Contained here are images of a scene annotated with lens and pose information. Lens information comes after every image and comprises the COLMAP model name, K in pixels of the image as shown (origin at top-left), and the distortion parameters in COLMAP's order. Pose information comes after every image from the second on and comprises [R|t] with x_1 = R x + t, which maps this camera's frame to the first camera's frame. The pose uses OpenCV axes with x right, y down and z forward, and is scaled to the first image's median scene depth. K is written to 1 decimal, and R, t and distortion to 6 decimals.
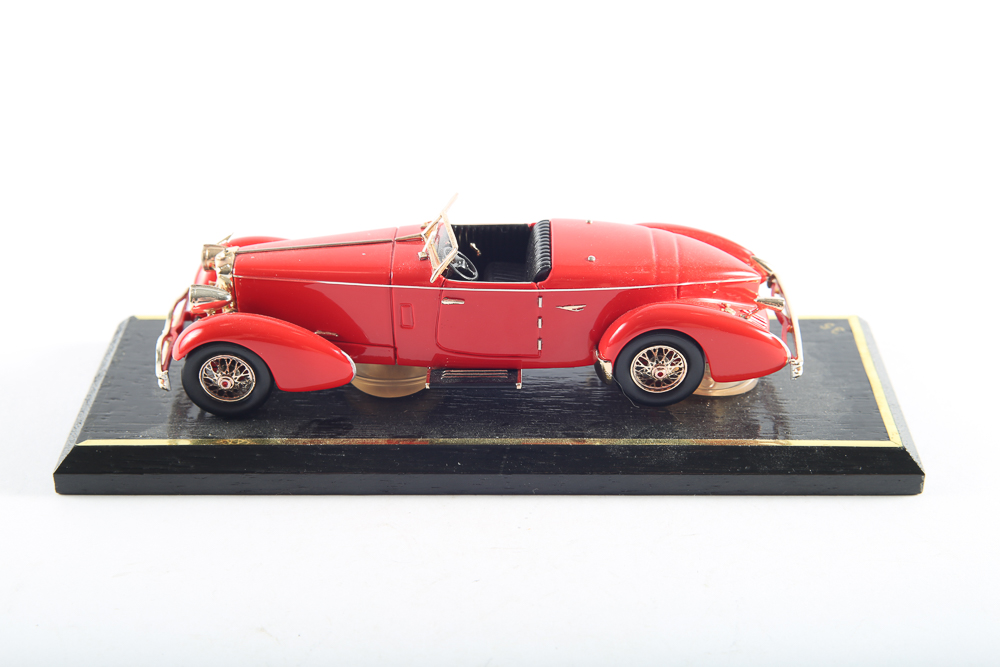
lens RADIAL K [[1891.8, 0, 501.7], [0, 1891.8, 324.0], [0, 0, 1]] dist [-0.028781, 0.000000]
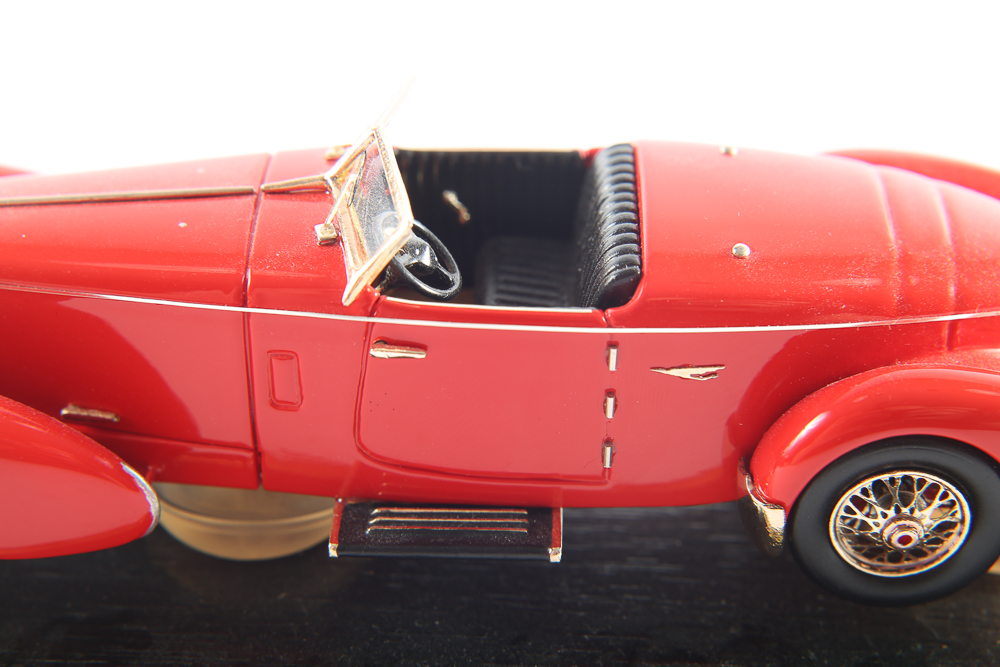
lens RADIAL K [[2402.7, 0, 505.6], [0, 2402.7, 330.3], [0, 0, 1]] dist [0.271770, 0.000000]
pose [[0.999775, 0.019516, 0.008336, -0.006960], [-0.020077, 0.997085, 0.073616, -0.054205], [-0.006875, -0.073767, 0.997252, 0.477977]]
